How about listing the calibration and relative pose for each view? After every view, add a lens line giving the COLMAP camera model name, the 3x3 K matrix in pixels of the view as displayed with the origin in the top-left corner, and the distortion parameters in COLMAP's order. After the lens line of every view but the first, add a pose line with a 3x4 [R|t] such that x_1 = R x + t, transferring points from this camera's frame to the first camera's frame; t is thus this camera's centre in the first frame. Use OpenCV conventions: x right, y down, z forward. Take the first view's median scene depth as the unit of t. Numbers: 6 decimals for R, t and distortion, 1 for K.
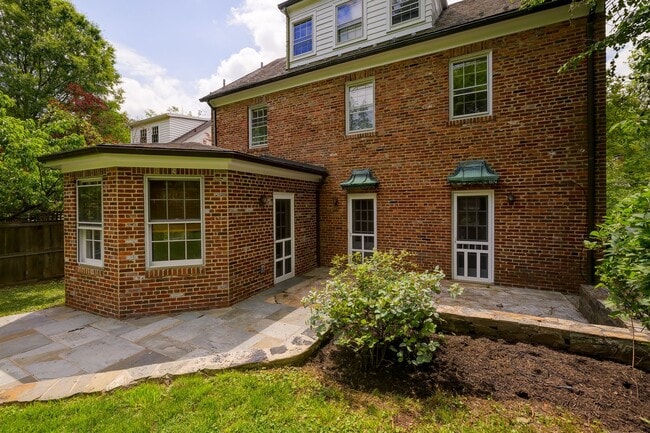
lens RADIAL K [[275.5, 0, 326.2], [0, 275.5, 205.6], [0, 0, 1]] dist [0.000907, 0.000236]
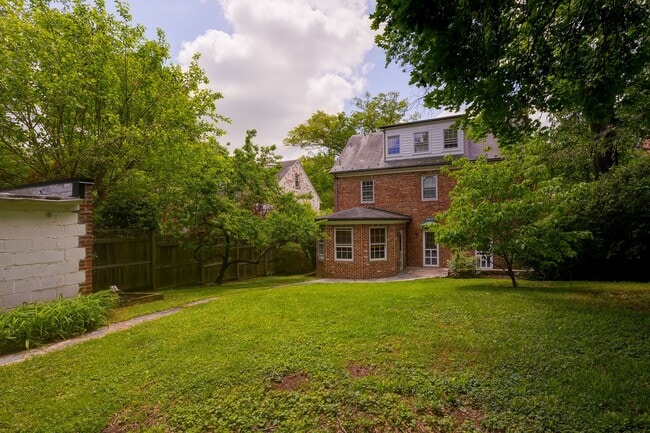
lens RADIAL K [[320.5, 0, 321.8], [0, 320.5, 219.3], [0, 0, 1]] dist [-0.001370, 0.000048]
pose [[0.997996, -0.001483, 0.063256, -0.980733], [0.002341, 0.999906, -0.013484, -0.105825], [-0.063230, 0.013605, 0.997906, -1.577660]]
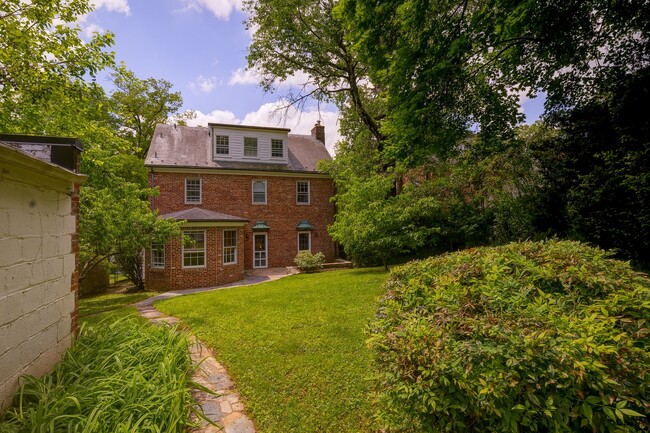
lens RADIAL K [[337.1, 0, 325.0], [0, 337.1, 216.5], [0, 0, 1]] dist [0.001540, 0.000084]
pose [[0.674573, 0.020691, 0.737919, -1.724587], [0.008477, 0.999324, -0.035770, -0.079516], [-0.738160, 0.030385, 0.673941, -1.340421]]
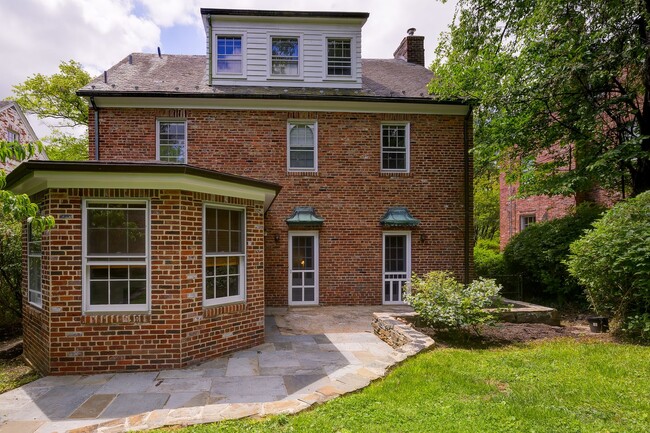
lens RADIAL K [[354.1, 0, 261.6], [0, 354.1, 242.4], [0, 0, 1]] dist [0.000698, 0.000173]
pose [[0.856236, 0.015163, 0.516362, -0.800222], [-0.006935, 0.999816, -0.017860, 0.029062], [-0.516538, 0.011711, 0.856184, -0.050395]]
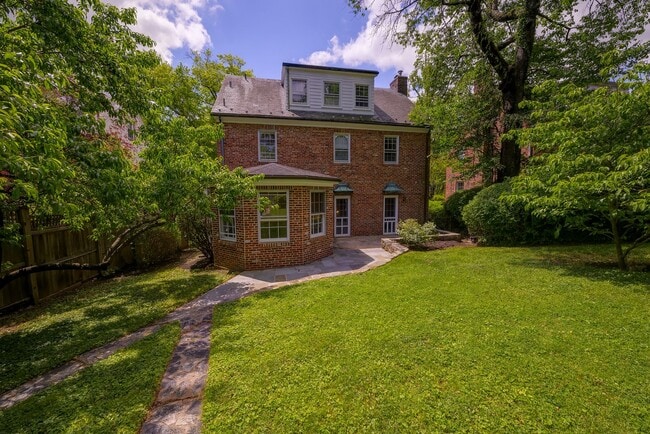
lens RADIAL K [[265.2, 0, 332.6], [0, 265.2, 217.6], [0, 0, 1]] dist [0.001757, 0.000178]
pose [[0.754598, -0.053277, 0.654021, -1.293966], [-0.002496, 0.996458, 0.084052, -0.055253], [-0.656183, -0.065057, 0.751792, -0.366211]]
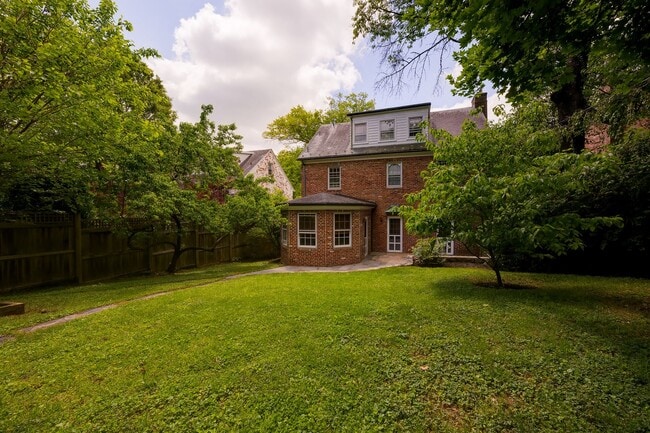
lens RADIAL K [[269.2, 0, 325.0], [0, 269.2, 216.5], [0, 0, 1]] dist [-0.000634, -0.000033]
pose [[0.988829, 0.003986, 0.149003, -0.828811], [-0.006738, 0.999816, 0.017971, -0.086391], [-0.148904, -0.018774, 0.988673, -1.124697]]
